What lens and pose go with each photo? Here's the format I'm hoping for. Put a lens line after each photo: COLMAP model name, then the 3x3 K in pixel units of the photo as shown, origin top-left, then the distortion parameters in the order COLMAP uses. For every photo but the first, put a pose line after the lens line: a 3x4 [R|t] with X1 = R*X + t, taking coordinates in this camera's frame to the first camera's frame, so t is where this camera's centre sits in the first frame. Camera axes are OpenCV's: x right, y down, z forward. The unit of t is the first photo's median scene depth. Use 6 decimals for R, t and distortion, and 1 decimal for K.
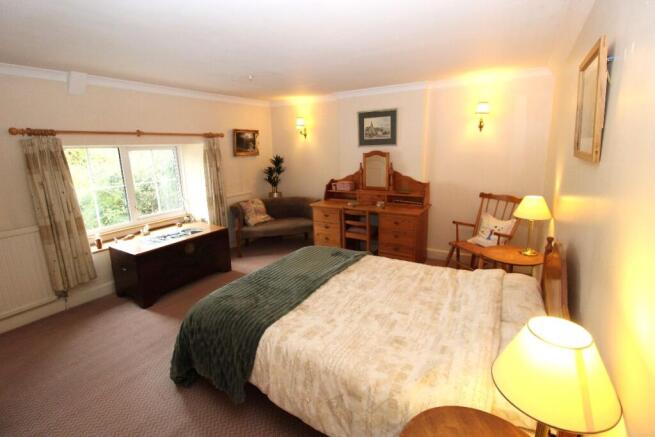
lens RADIAL K [[310.1, 0, 329.6], [0, 310.1, 219.4], [0, 0, 1]] dist [-0.001470, -0.000542]
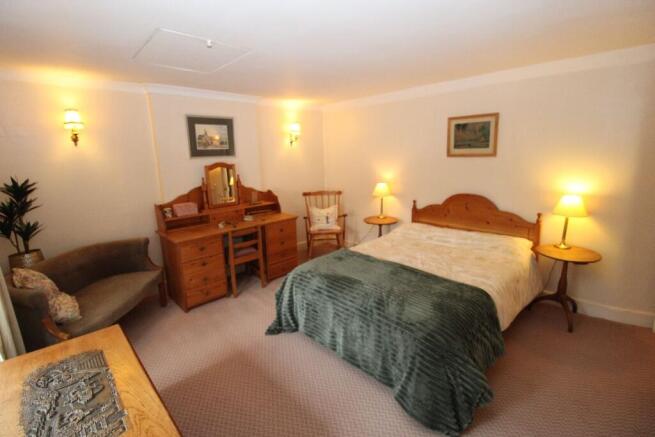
lens RADIAL K [[310.1, 0, 329.1], [0, 310.1, 218.2], [0, 0, 1]] dist [-0.001470, -0.000542]
pose [[0.239874, -0.187288, 0.952567, -0.639078], [0.240042, 0.962189, 0.128732, -0.106741], [-0.940659, 0.197776, 0.275761, 0.490842]]
